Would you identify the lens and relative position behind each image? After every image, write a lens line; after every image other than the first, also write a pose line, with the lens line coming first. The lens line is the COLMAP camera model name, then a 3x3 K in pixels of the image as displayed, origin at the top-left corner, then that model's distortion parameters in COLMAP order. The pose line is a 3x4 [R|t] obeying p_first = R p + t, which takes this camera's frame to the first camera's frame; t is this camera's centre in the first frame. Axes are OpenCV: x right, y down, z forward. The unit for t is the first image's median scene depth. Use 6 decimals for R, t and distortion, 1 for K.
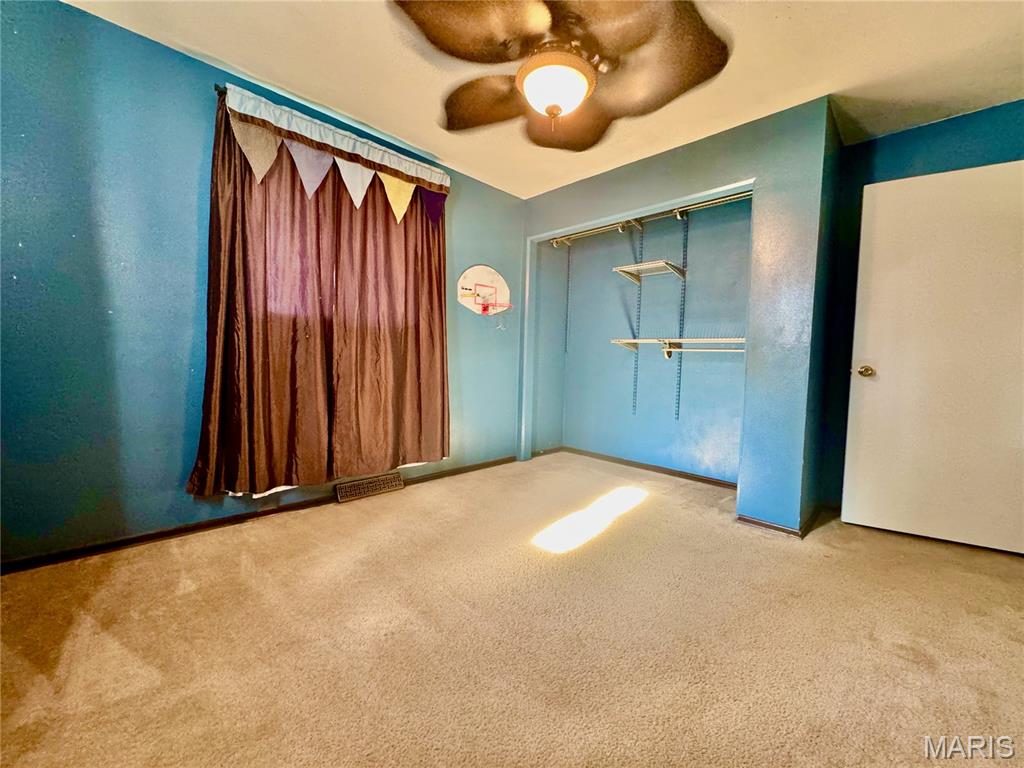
lens RADIAL K [[408.5, 0, 512.7], [0, 408.5, 381.7], [0, 0, 1]] dist [-0.002525, 0.000264]
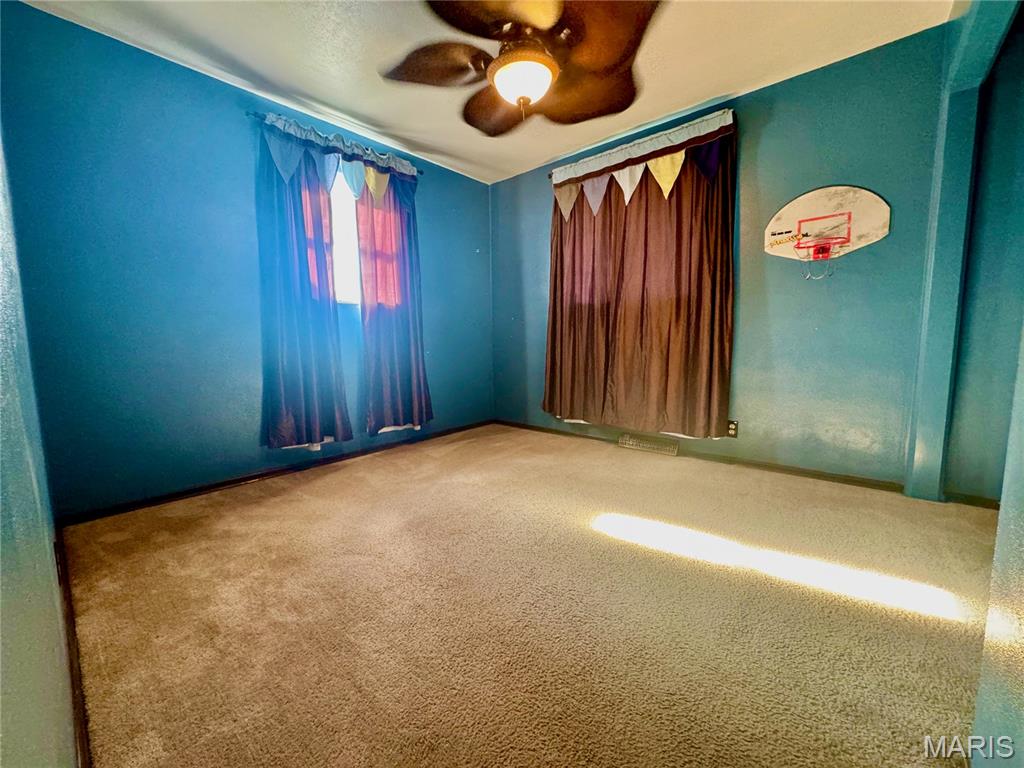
lens RADIAL K [[408.5, 0, 512.7], [0, 408.5, 381.7], [0, 0, 1]] dist [-0.002525, 0.000264]
pose [[0.078922, 0.065847, -0.994704, 0.738572], [-0.048214, 0.996901, 0.062167, 0.031825], [0.995714, 0.043052, 0.081852, 0.530407]]
